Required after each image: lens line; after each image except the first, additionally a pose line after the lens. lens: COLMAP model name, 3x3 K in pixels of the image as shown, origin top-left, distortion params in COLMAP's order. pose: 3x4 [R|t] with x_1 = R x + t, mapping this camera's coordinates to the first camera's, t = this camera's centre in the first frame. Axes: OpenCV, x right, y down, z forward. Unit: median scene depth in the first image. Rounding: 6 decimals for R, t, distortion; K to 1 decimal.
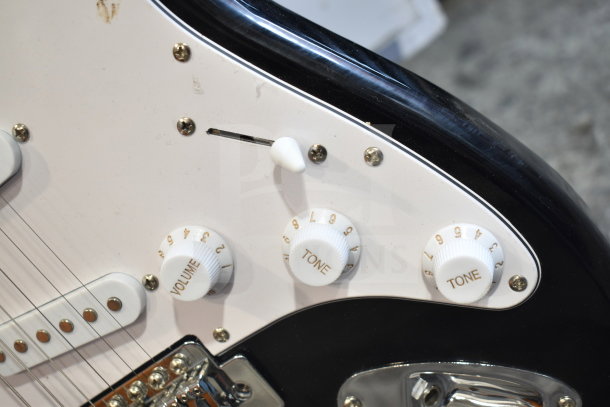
lens RADIAL K [[847.7, 0, 305.0], [0, 847.7, 203.5], [0, 0, 1]] dist [-0.014303, -0.016731]
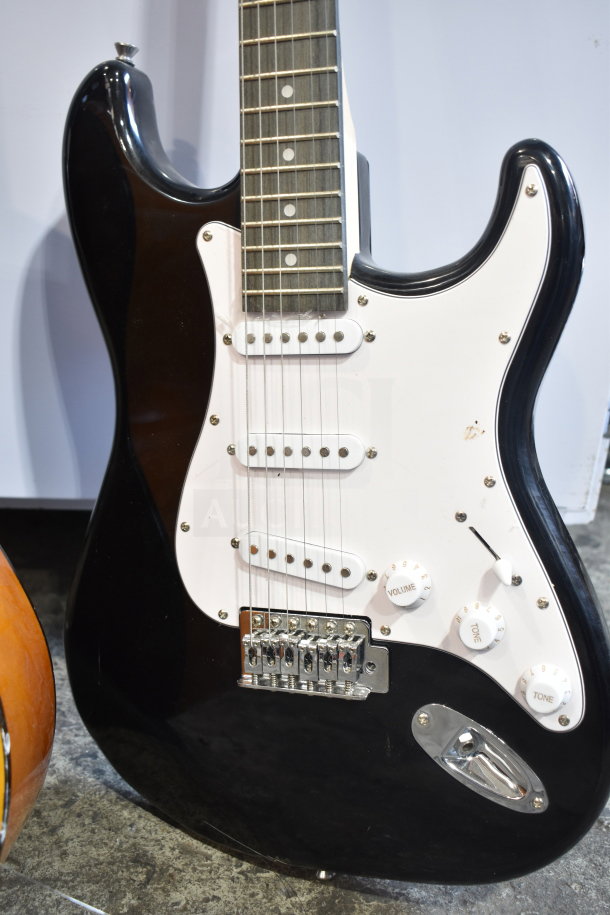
lens RADIAL K [[1004.0, 0, 305.0], [0, 1004.0, 457.5], [0, 0, 1]] dist [-0.059295, 0.005486]
pose [[0.791077, 0.611345, -0.021323, -0.387623], [-0.611545, 0.789548, -0.051248, 0.096061], [-0.014495, 0.053581, 0.998458, -0.869747]]
